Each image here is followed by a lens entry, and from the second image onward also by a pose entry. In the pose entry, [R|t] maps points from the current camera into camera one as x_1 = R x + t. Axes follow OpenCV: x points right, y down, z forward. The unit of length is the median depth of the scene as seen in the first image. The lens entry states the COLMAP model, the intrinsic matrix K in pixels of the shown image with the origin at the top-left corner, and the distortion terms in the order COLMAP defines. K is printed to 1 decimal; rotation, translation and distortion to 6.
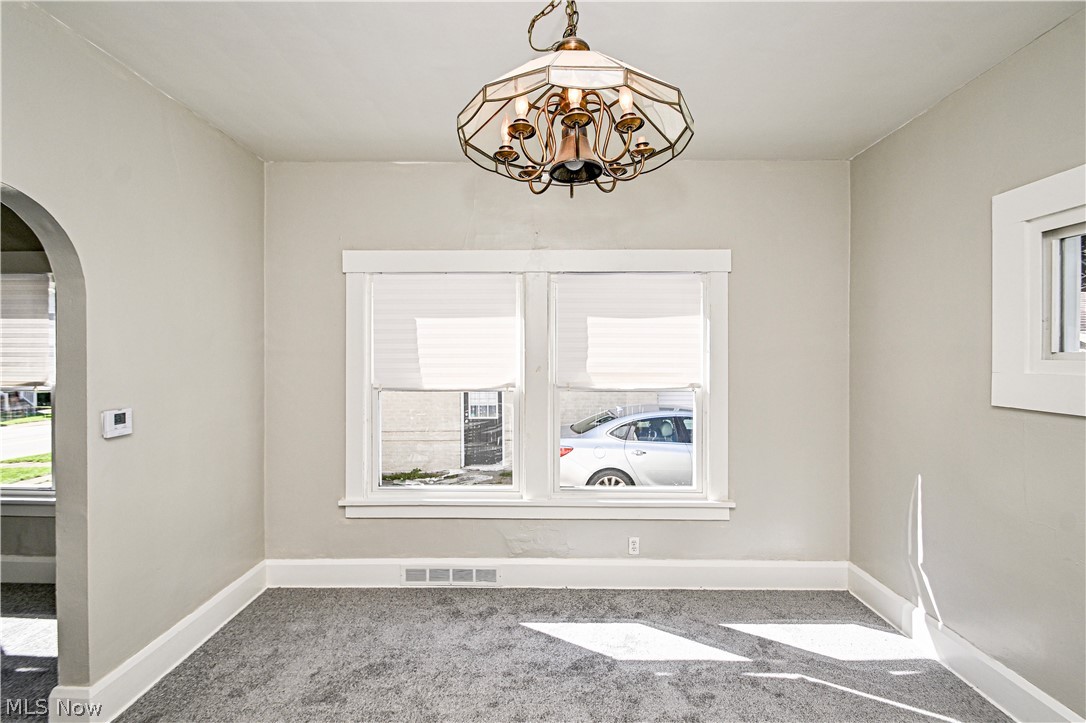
lens RADIAL K [[508.5, 0, 526.8], [0, 508.5, 348.8], [0, 0, 1]] dist [0.001664, -0.014773]
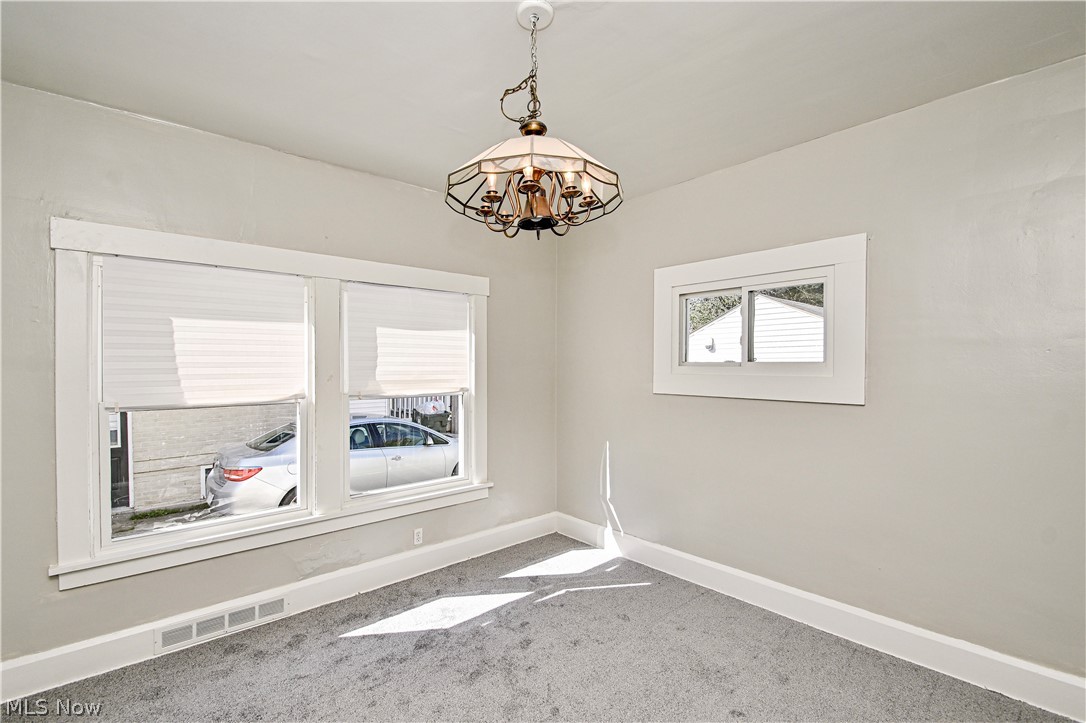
lens RADIAL K [[492.5, 0, 568.6], [0, 492.5, 362.4], [0, 0, 1]] dist [0.000561, -0.014327]
pose [[0.711949, 0.000396, 0.702231, -0.320522], [-0.006786, 0.999957, 0.006316, 0.000388], [-0.702199, -0.009262, 0.711921, 0.013710]]
